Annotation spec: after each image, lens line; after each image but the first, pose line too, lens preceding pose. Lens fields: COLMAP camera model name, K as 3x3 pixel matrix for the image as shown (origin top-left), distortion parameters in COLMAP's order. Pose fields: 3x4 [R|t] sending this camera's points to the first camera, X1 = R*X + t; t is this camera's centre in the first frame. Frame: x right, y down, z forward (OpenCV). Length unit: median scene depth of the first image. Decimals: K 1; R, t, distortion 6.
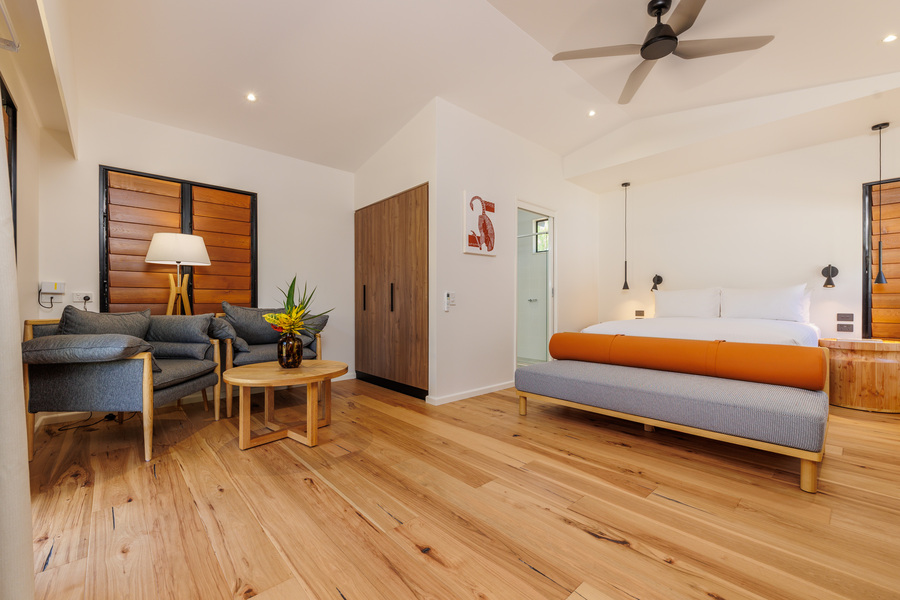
lens RADIAL K [[373.5, 0, 450.0], [0, 373.5, 300.0], [0, 0, 1]] dist [0.002137, -0.000028]
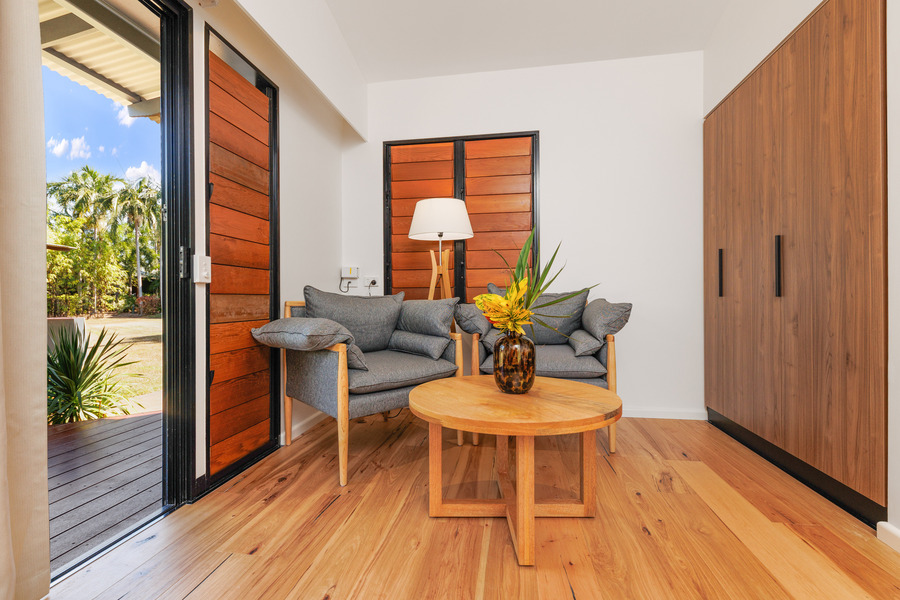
lens RADIAL K [[418.9, 0, 450.0], [0, 418.9, 300.0], [0, 0, 1]] dist [0.001043, -0.000804]
pose [[0.619609, -0.002232, -0.784907, -0.000918], [0.010590, 0.999929, 0.005516, 0.031076], [0.784839, -0.011730, 0.619589, 0.414543]]
